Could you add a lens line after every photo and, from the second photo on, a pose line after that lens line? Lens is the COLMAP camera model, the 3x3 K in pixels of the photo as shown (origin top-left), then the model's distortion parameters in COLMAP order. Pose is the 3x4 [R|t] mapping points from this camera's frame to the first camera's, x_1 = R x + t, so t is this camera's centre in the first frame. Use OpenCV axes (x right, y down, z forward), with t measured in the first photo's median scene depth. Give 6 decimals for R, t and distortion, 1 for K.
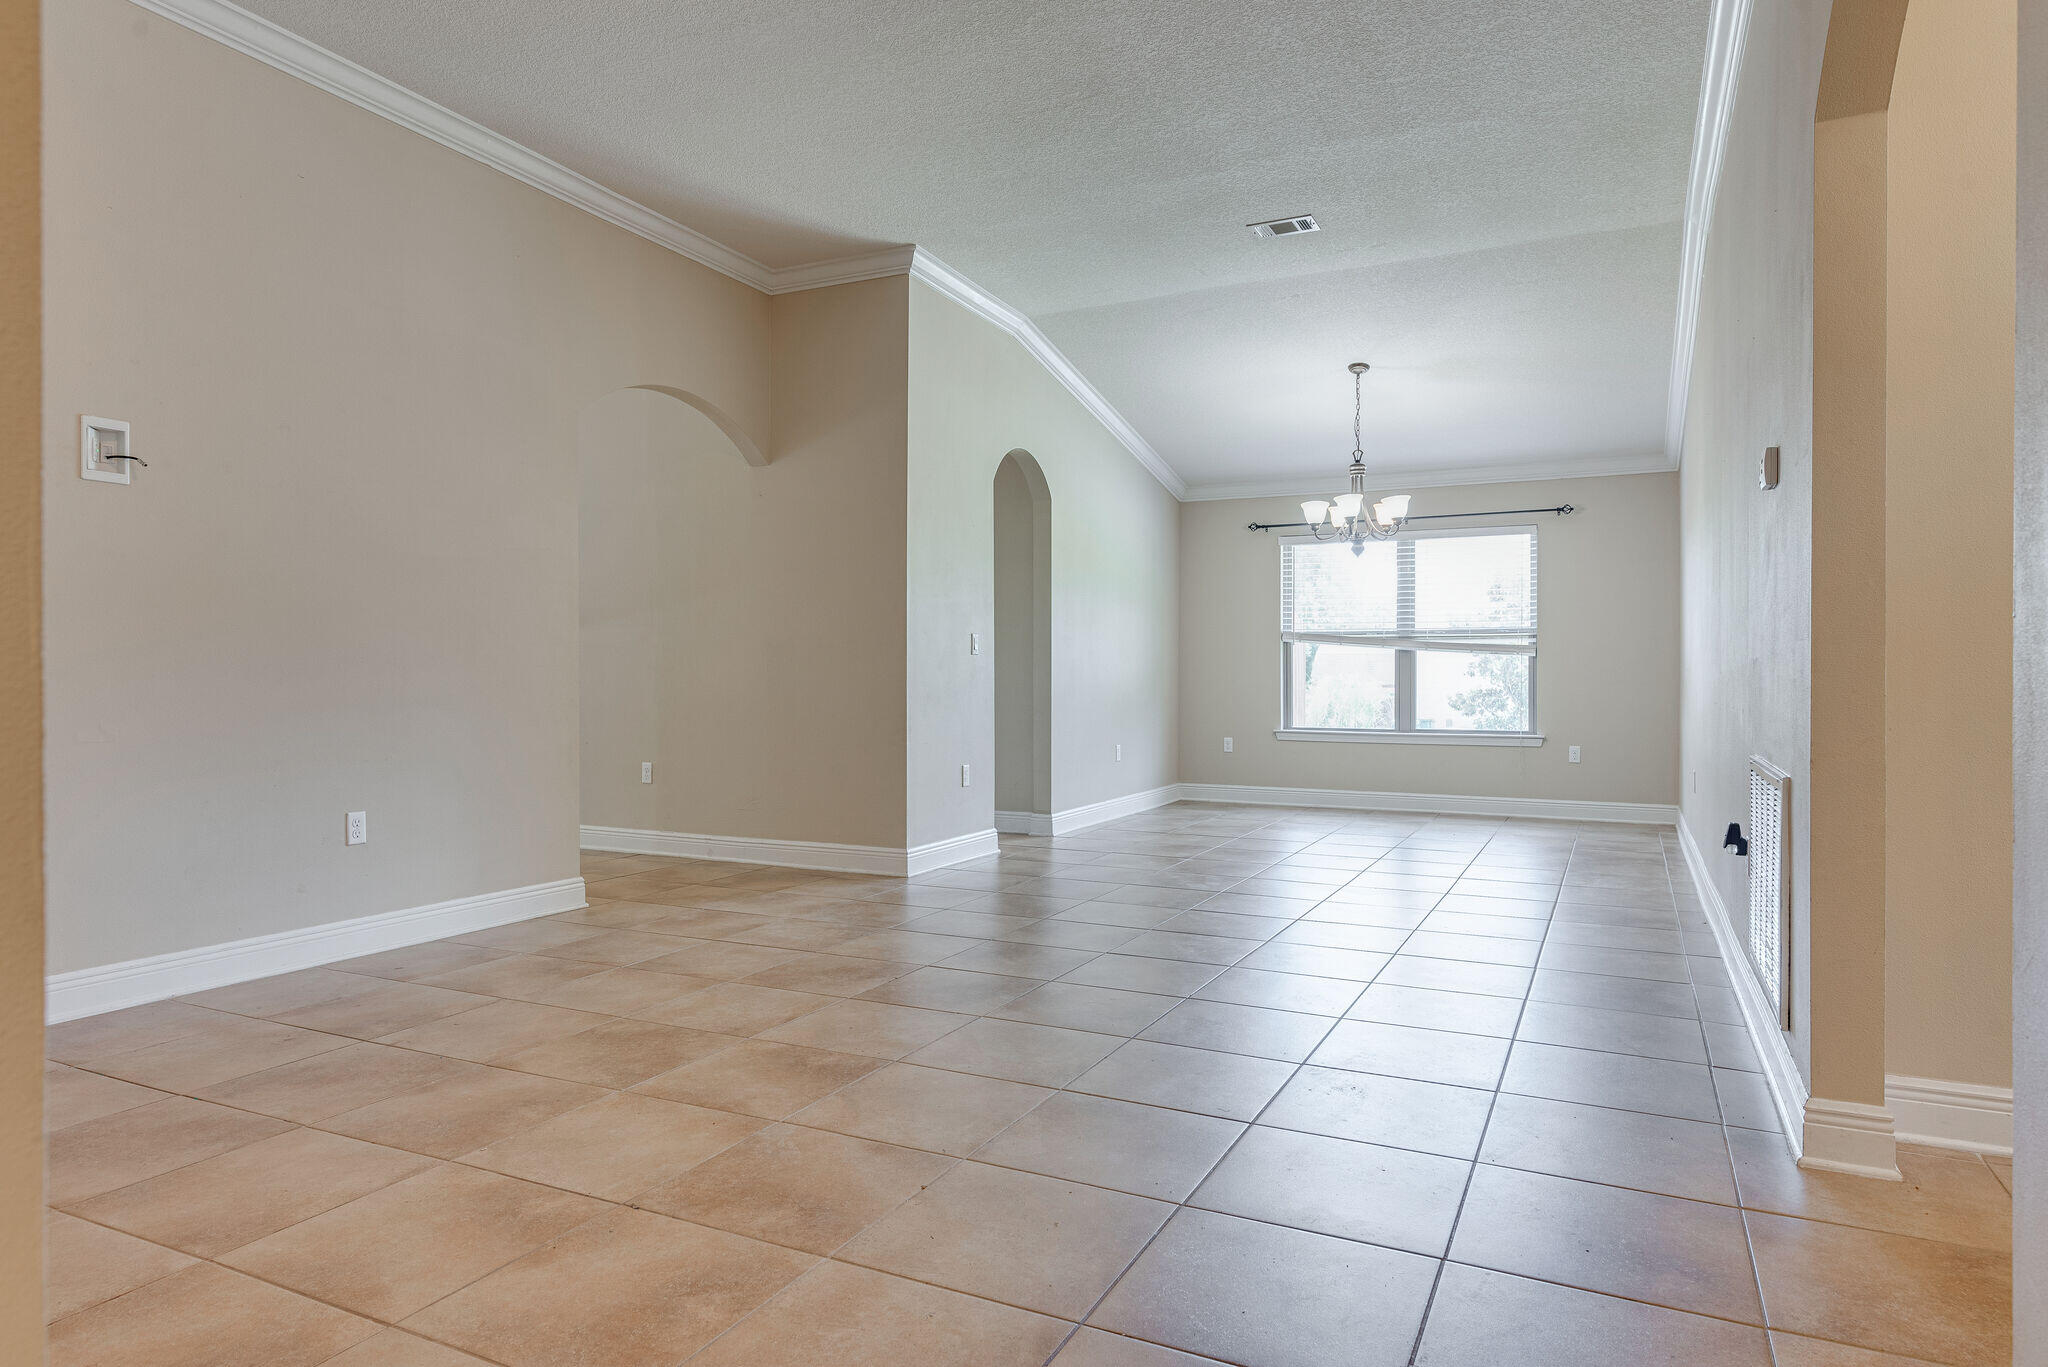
lens RADIAL K [[1190.1, 0, 1019.8], [0, 1190.1, 667.9], [0, 0, 1]] dist [0.001389, -0.003500]
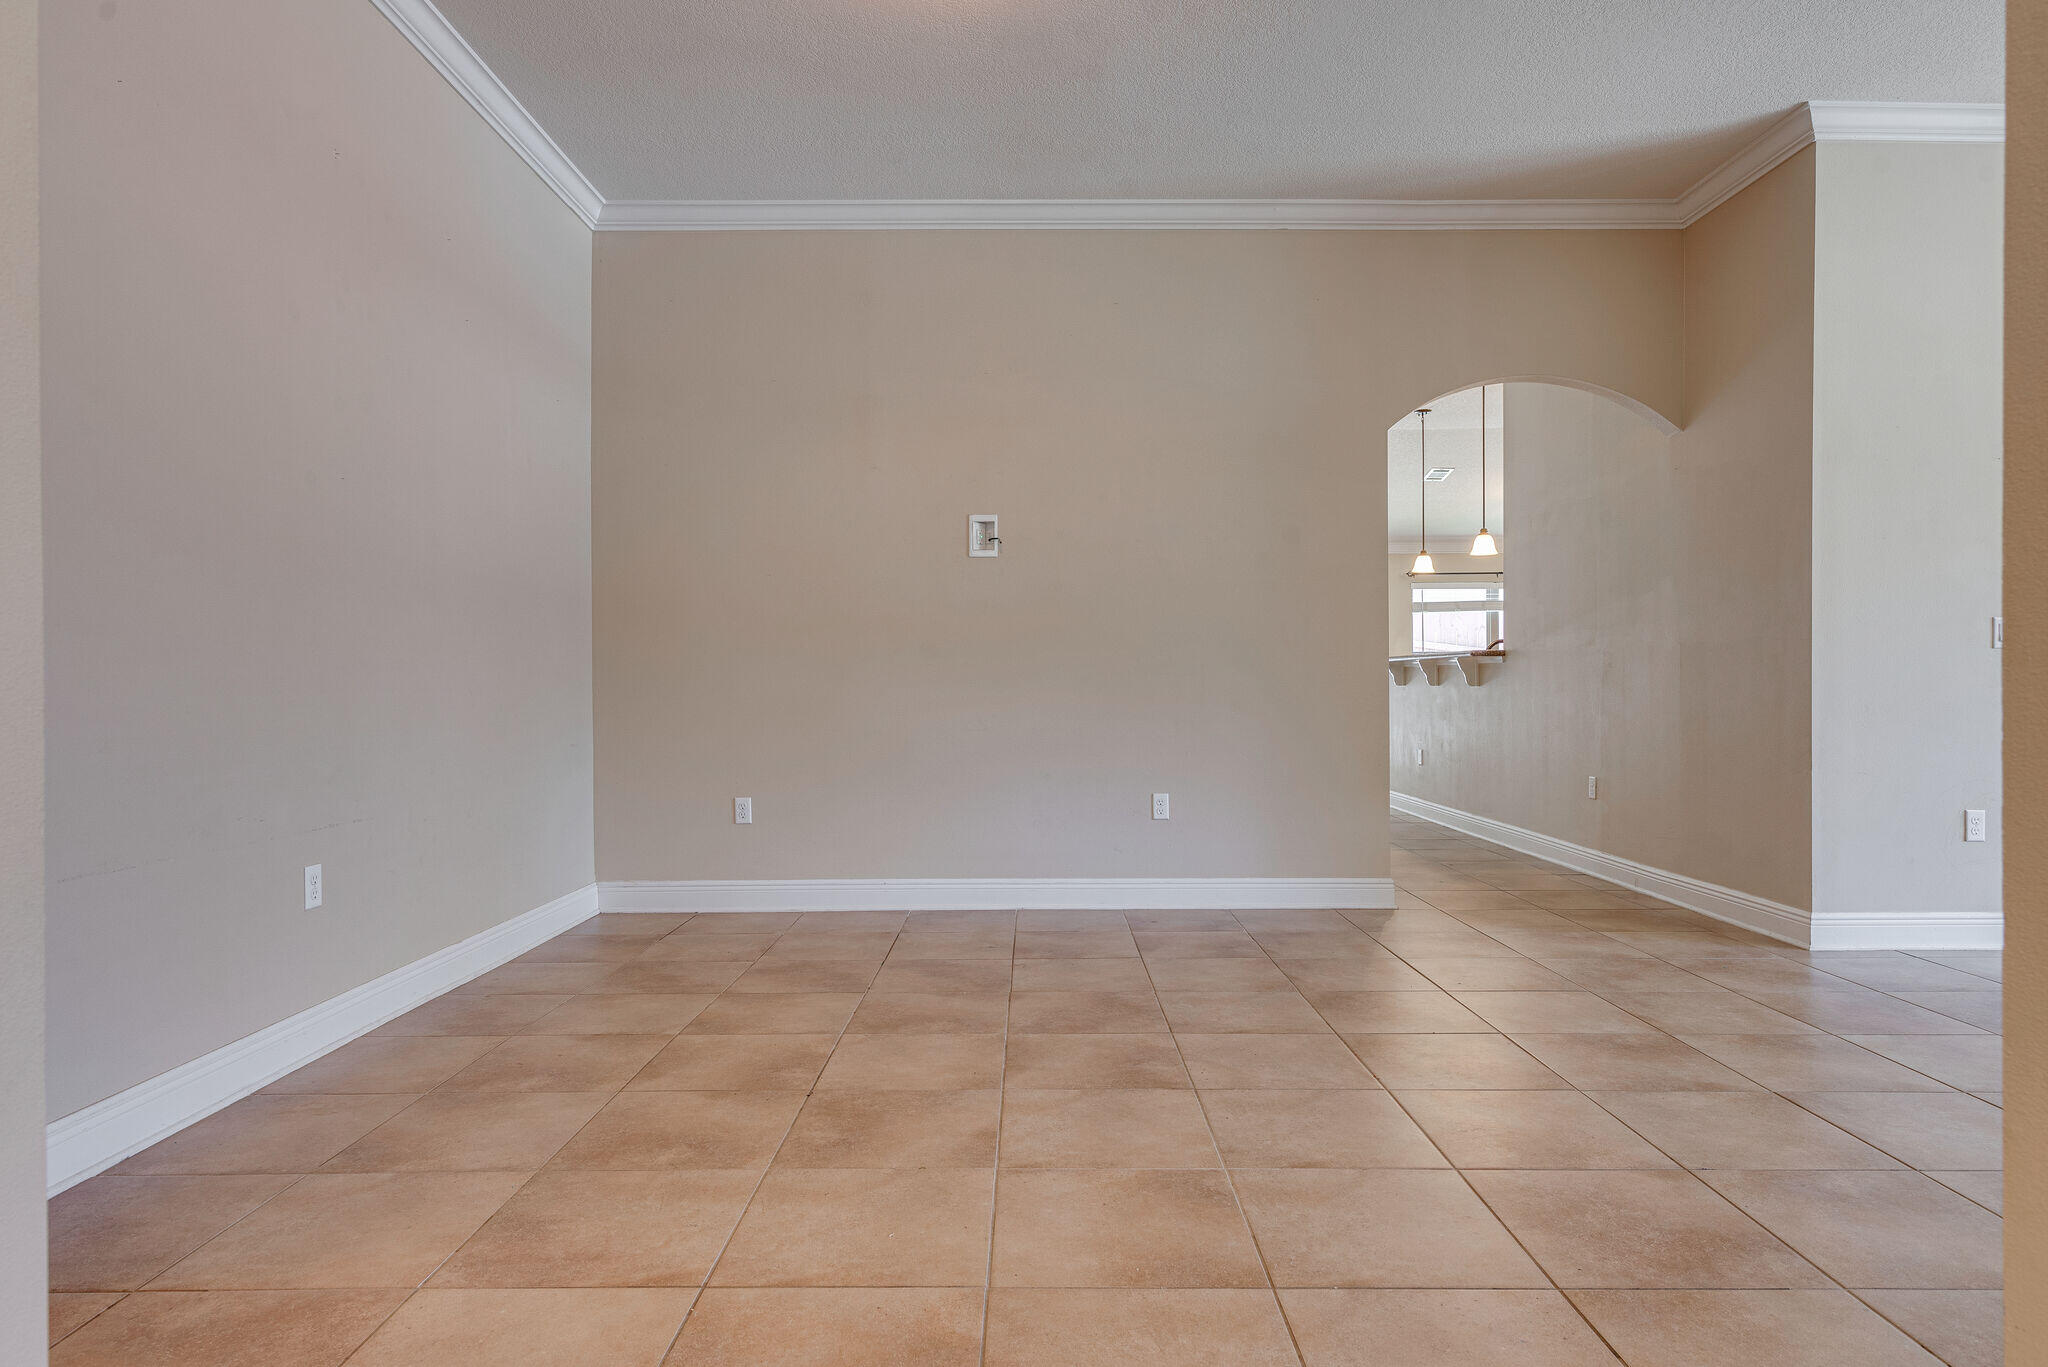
lens RADIAL K [[1146.8, 0, 1024.0], [0, 1146.8, 683.5], [0, 0, 1]] dist [0.005268, 0.001079]
pose [[0.450930, -0.004752, -0.892547, 0.653923], [0.011604, 0.999933, 0.000538, 0.003676], [0.892484, -0.010599, 0.450955, 0.467445]]
